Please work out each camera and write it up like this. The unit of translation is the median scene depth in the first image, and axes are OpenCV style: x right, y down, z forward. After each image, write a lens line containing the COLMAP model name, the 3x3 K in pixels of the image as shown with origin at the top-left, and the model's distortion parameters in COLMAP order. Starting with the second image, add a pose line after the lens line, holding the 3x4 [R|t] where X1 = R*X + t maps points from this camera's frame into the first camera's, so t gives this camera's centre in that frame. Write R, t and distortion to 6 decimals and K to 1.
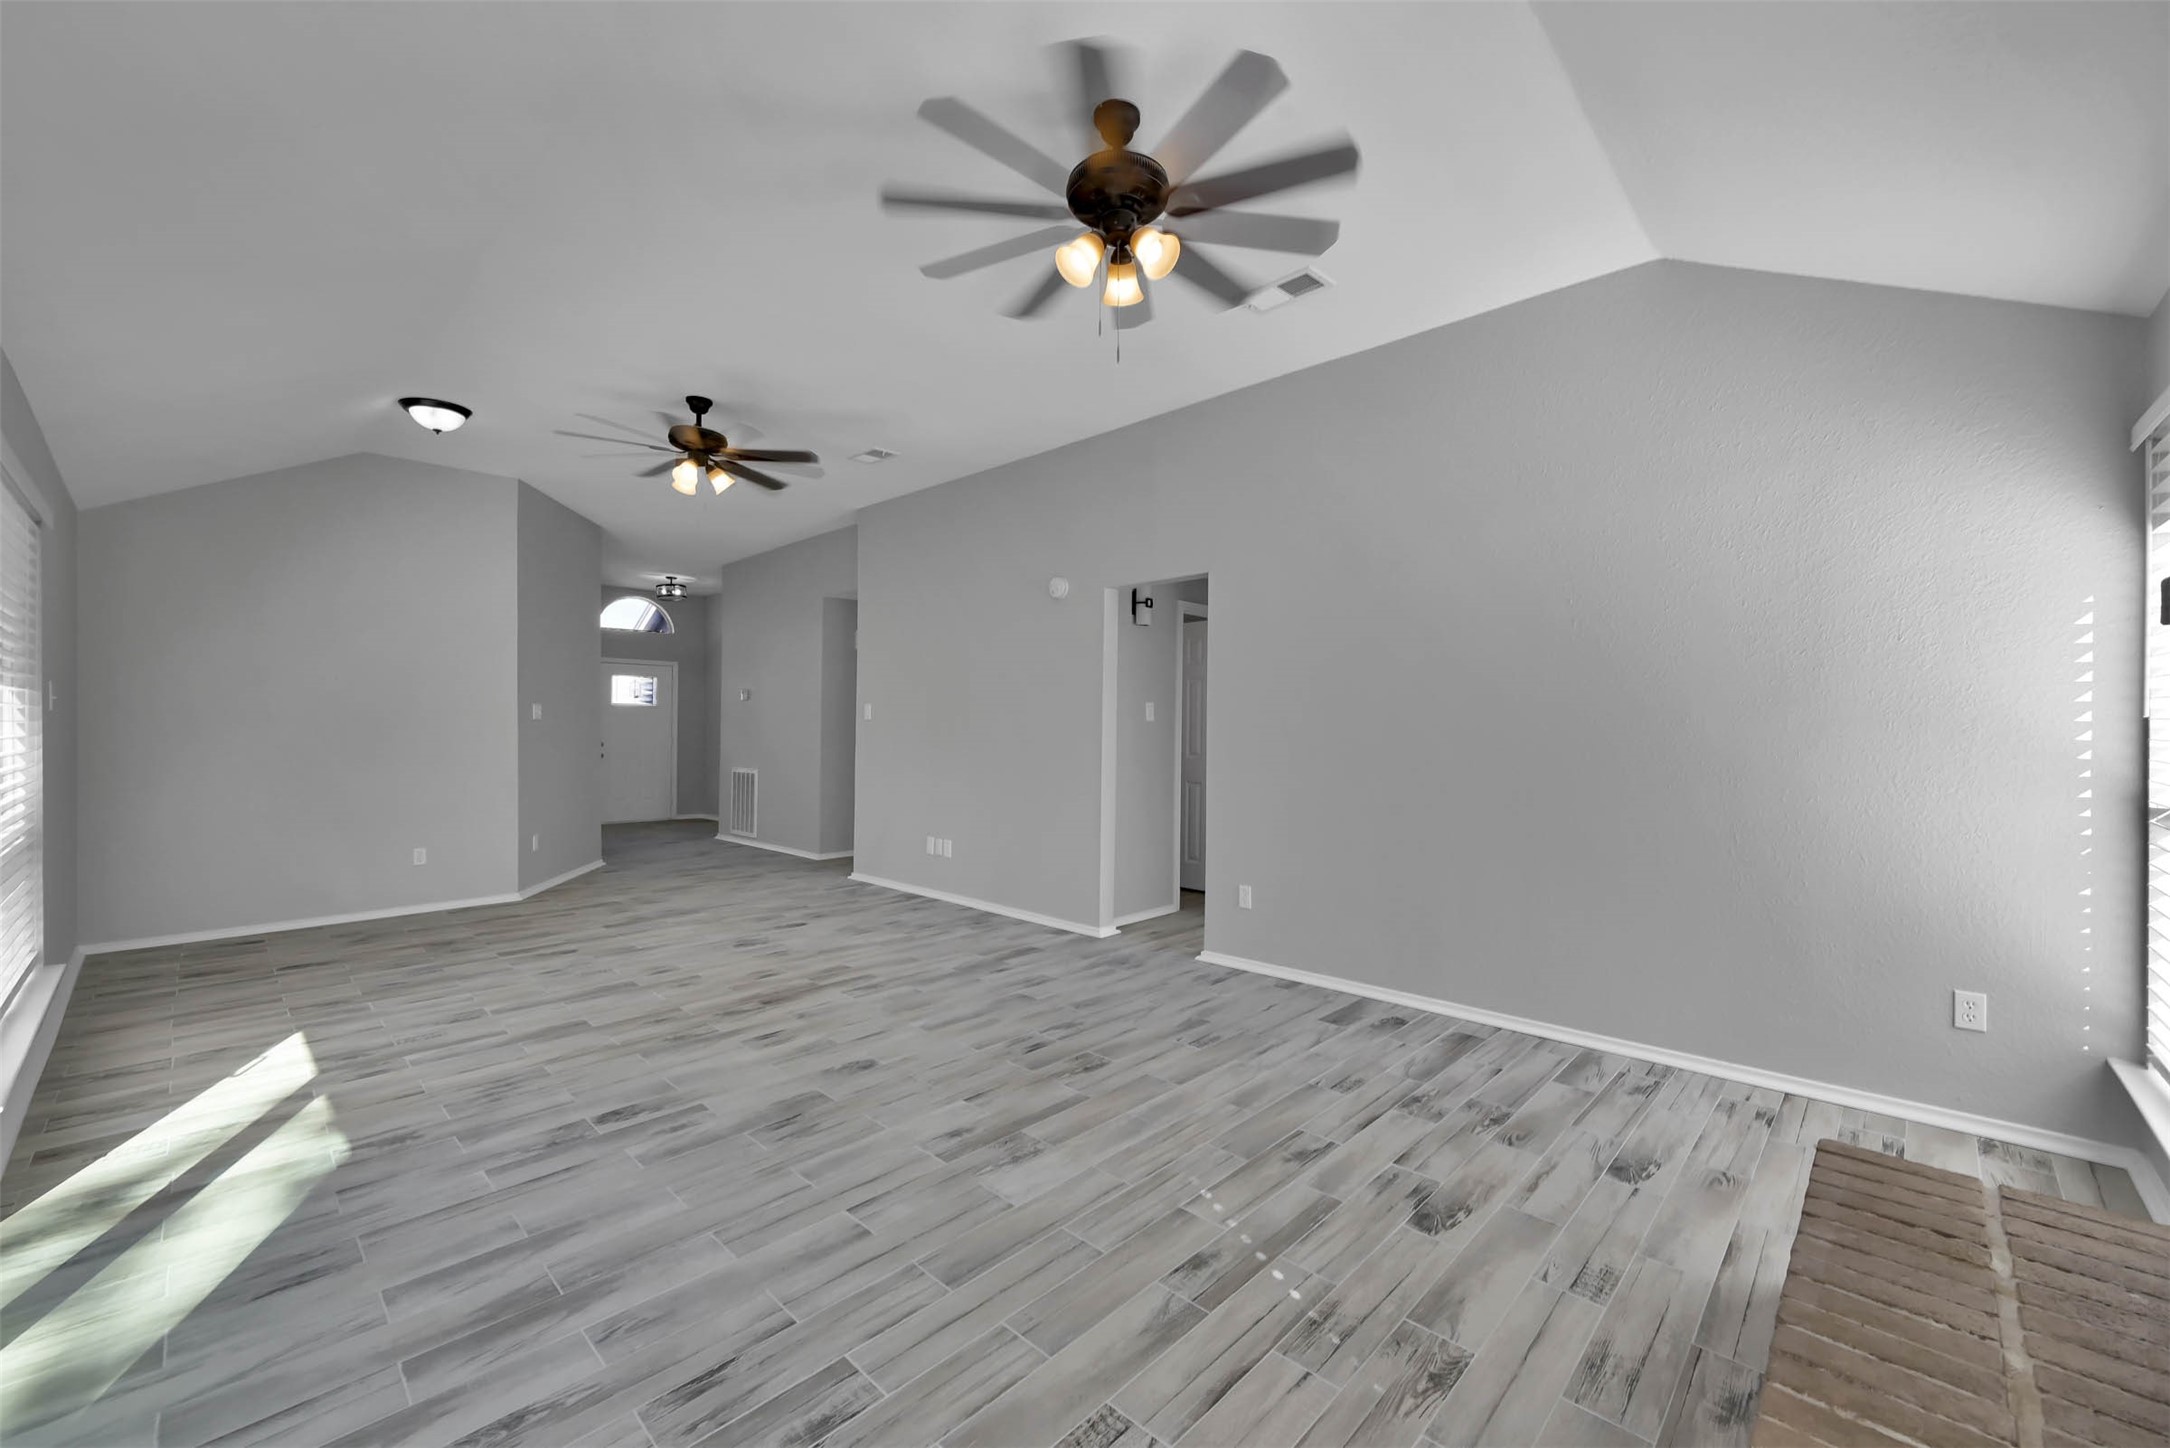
lens RADIAL K [[859.6, 0, 1102.8], [0, 859.6, 730.4], [0, 0, 1]] dist [-0.001930, 0.000227]
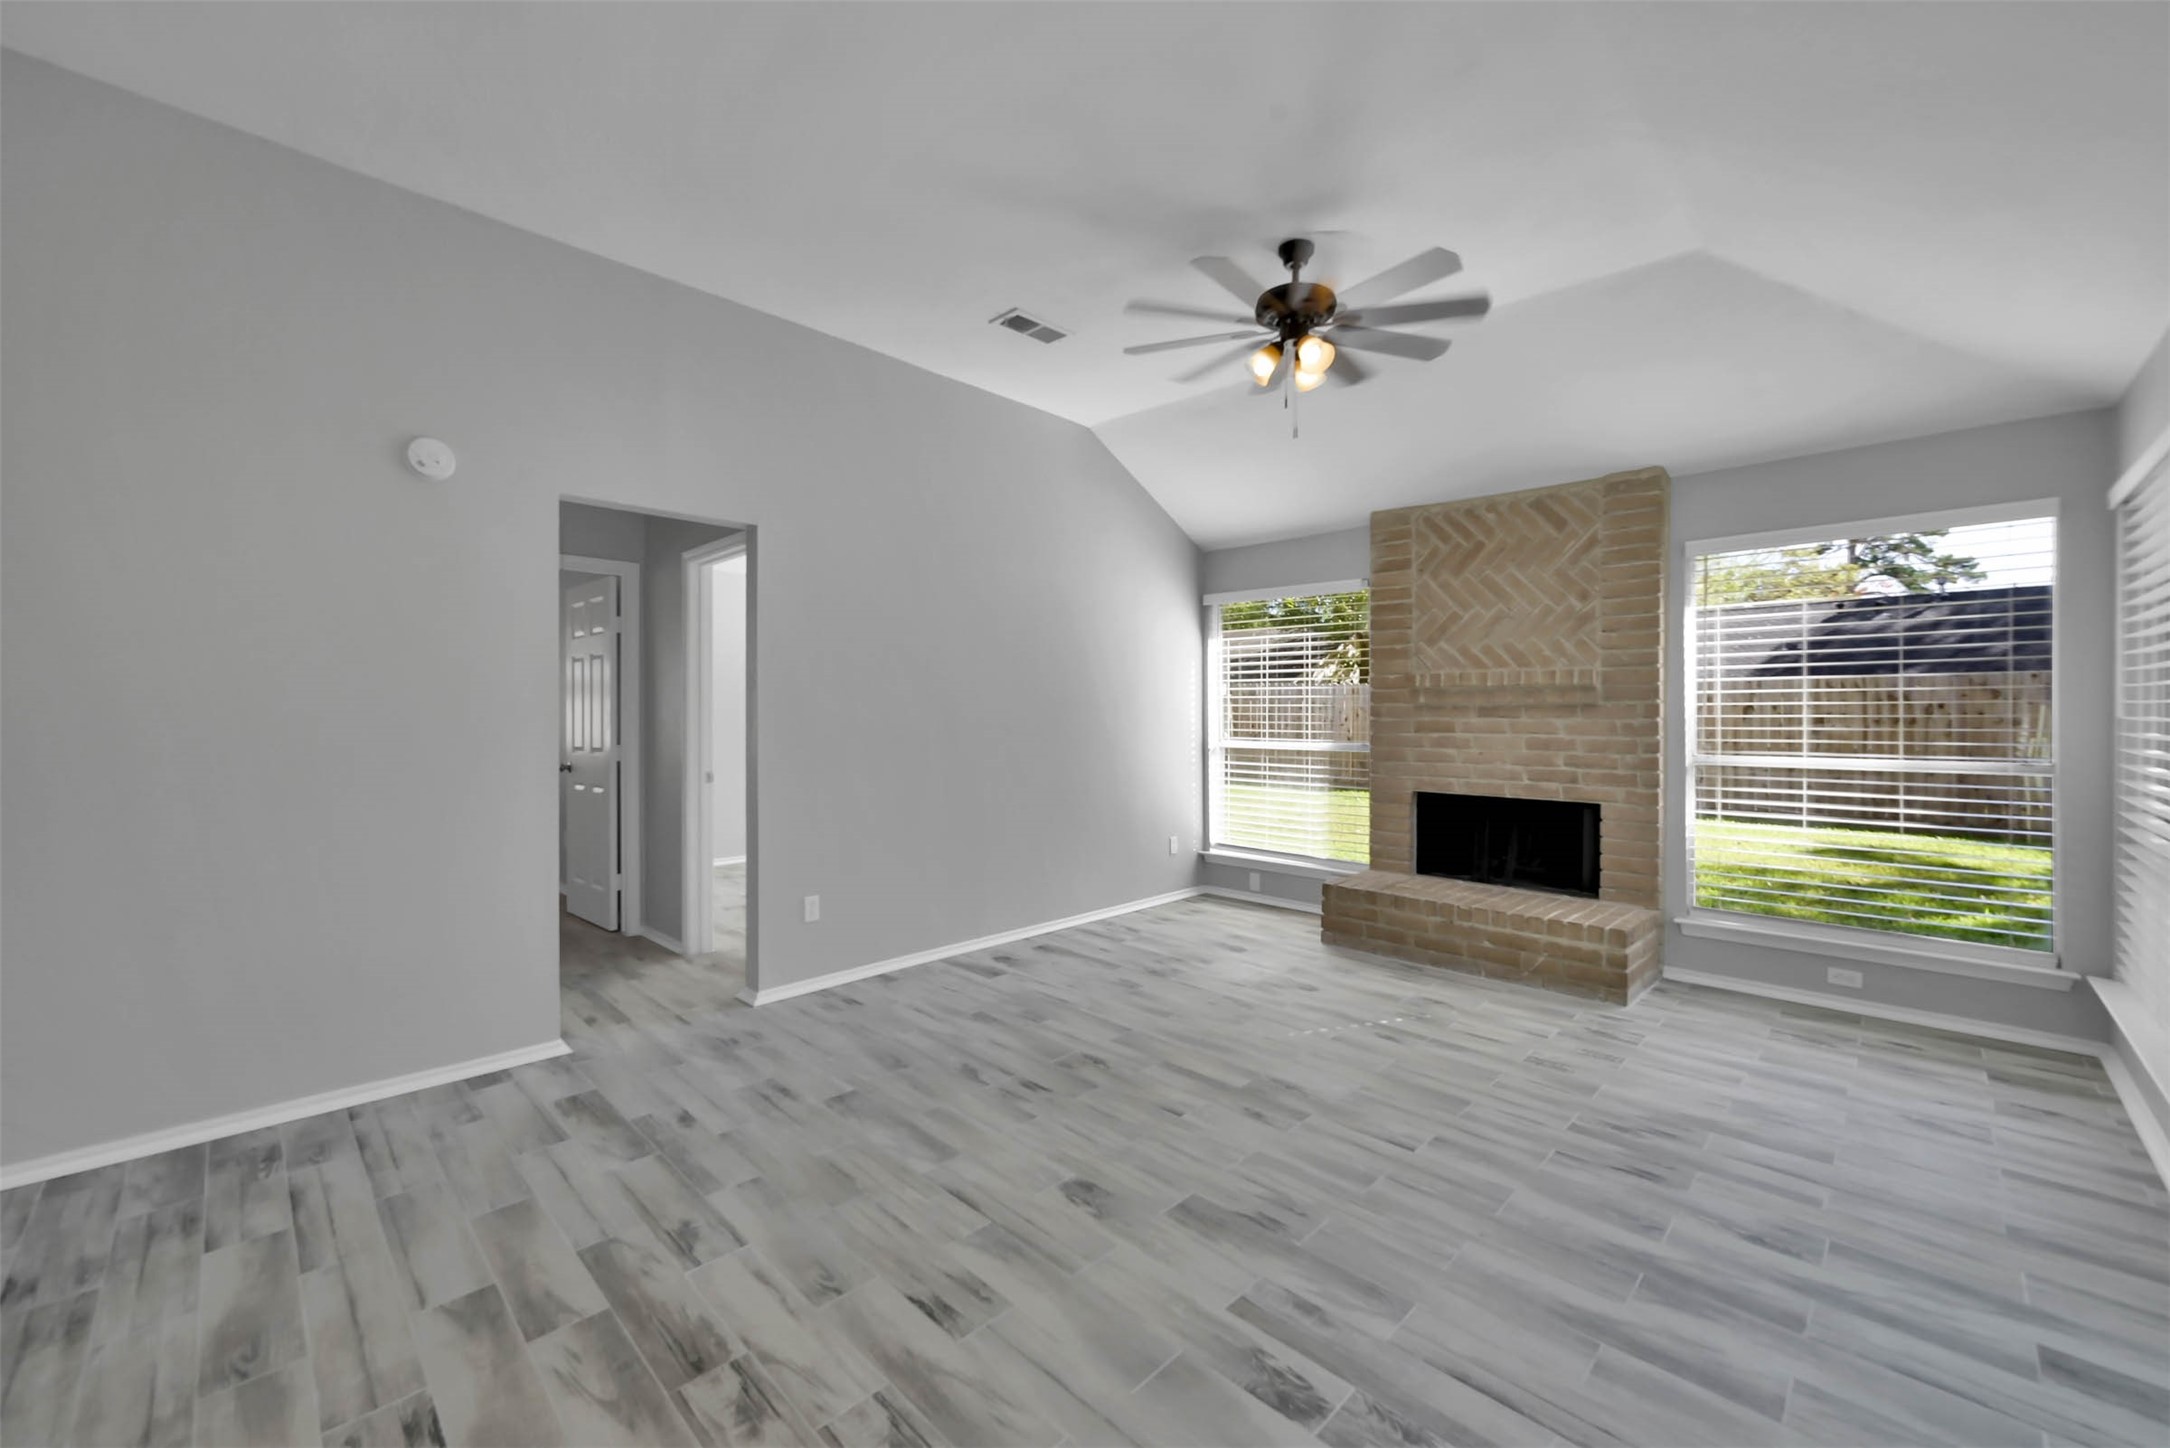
lens RADIAL K [[859.6, 0, 1085.0], [0, 859.6, 715.9], [0, 0, 1]] dist [-0.001930, 0.000227]
pose [[0.022234, -0.001418, 0.999752, -1.024819], [0.002416, 0.999996, 0.001364, -0.007060], [-0.999750, 0.002385, 0.022238, 1.008466]]
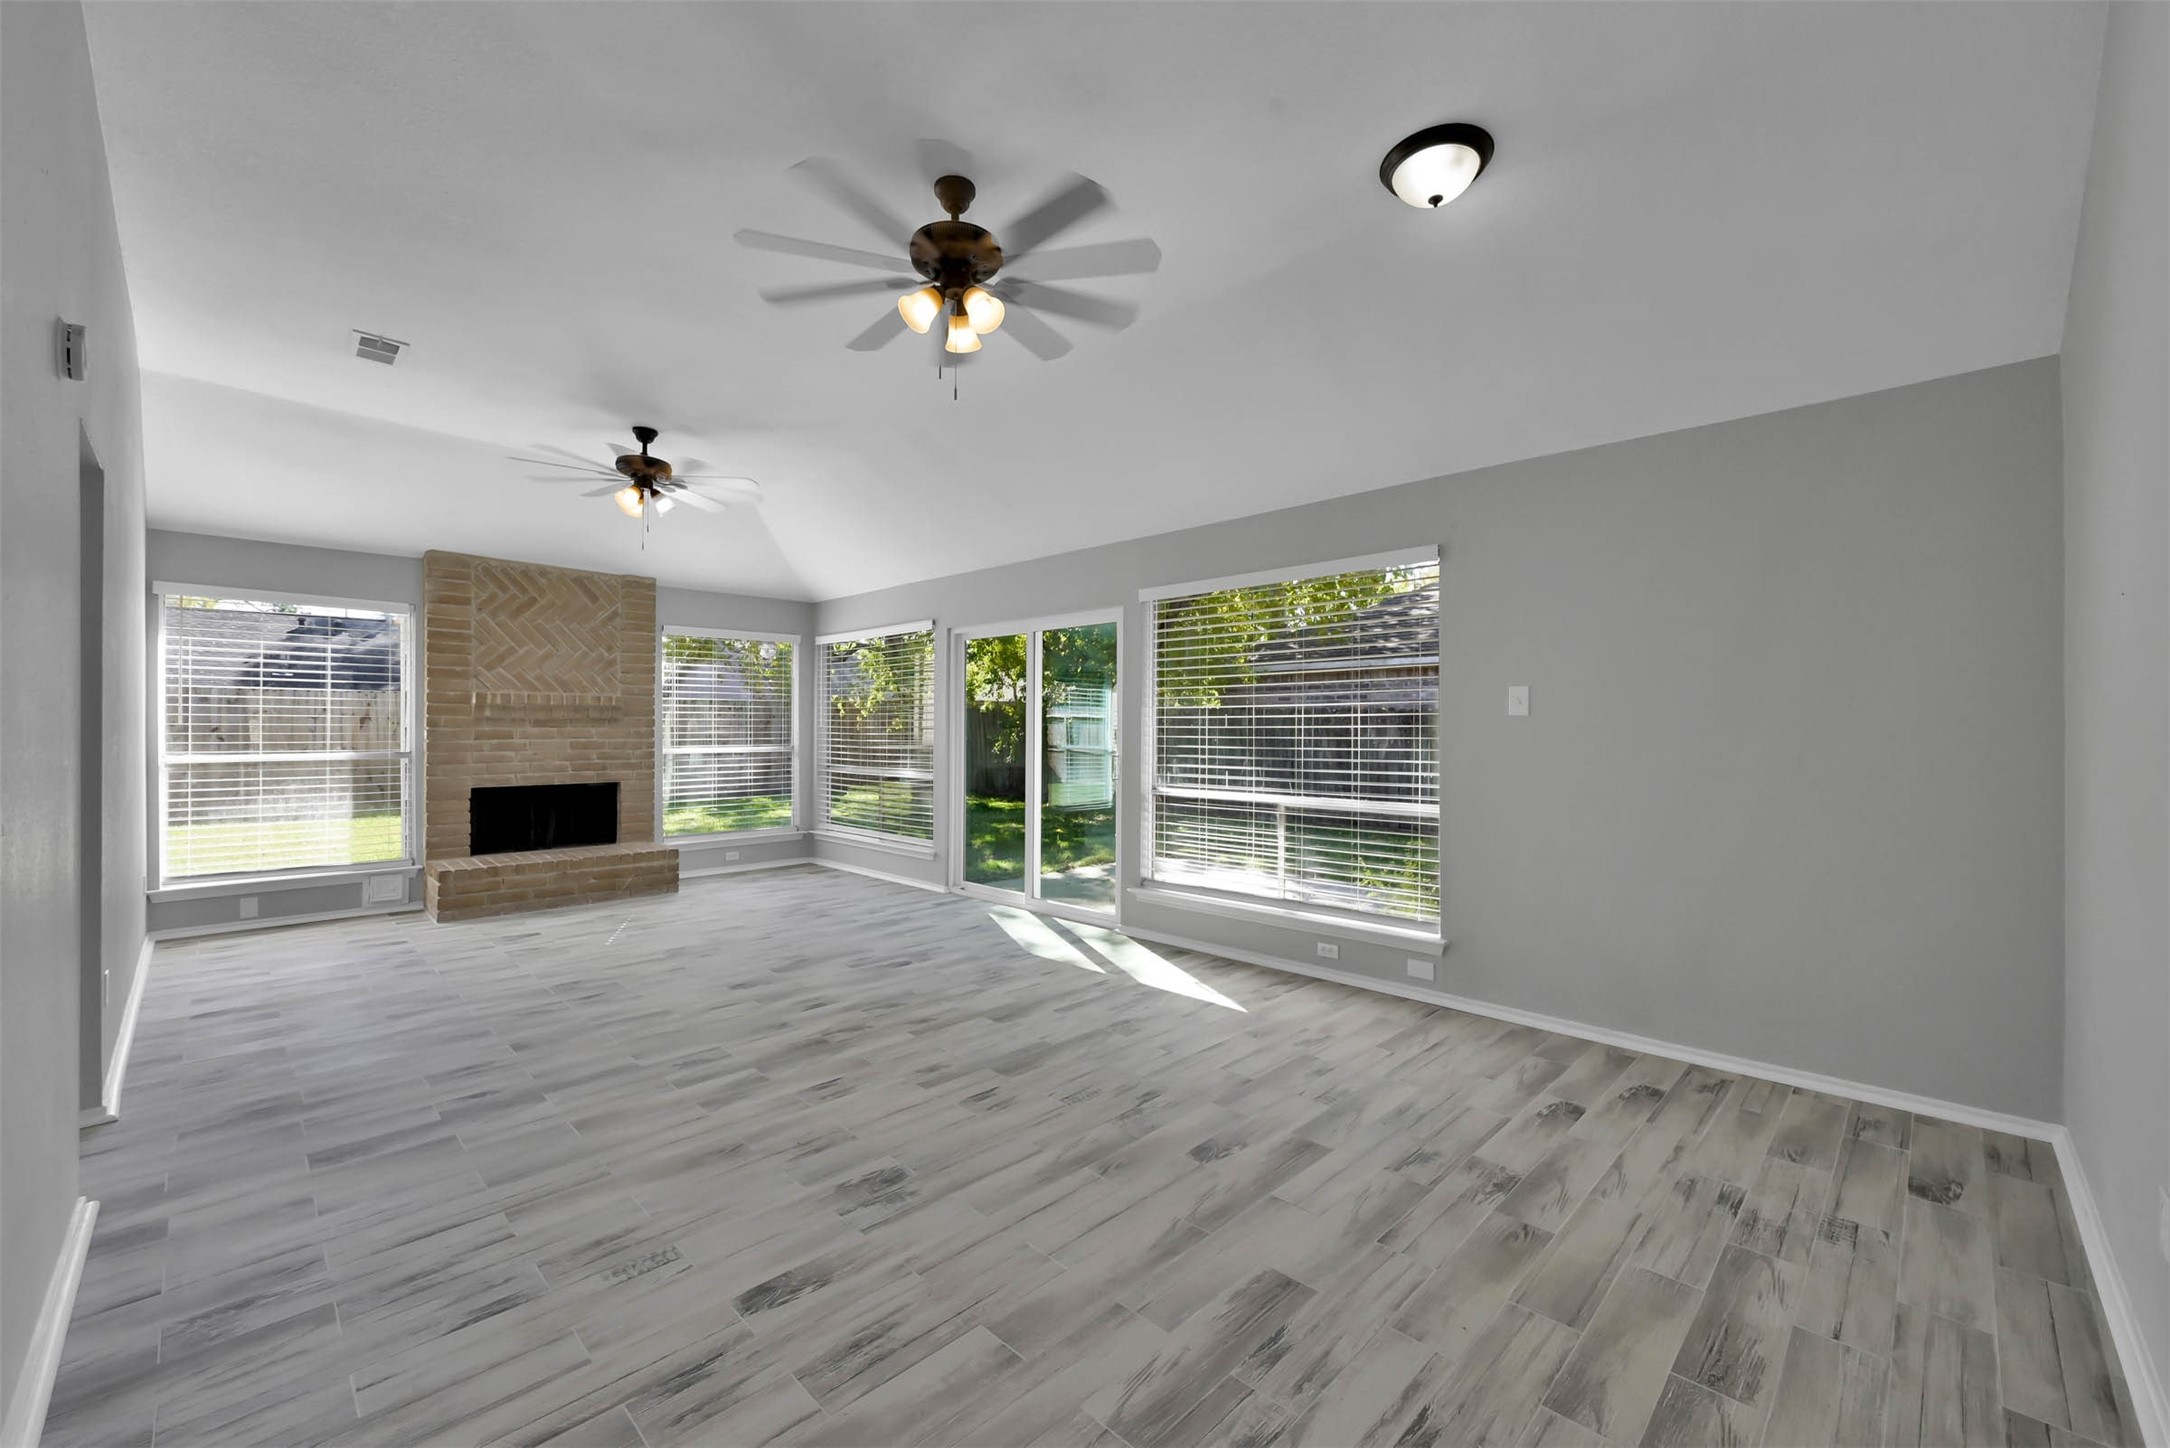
lens RADIAL K [[859.6, 0, 1101.0], [0, 859.6, 736.5], [0, 0, 1]] dist [-0.001930, 0.000227]
pose [[-0.999907, -0.001586, 0.013572, -0.872546], [-0.001356, 0.999856, 0.016888, -0.015644], [-0.013597, 0.016868, -0.999765, 2.367816]]
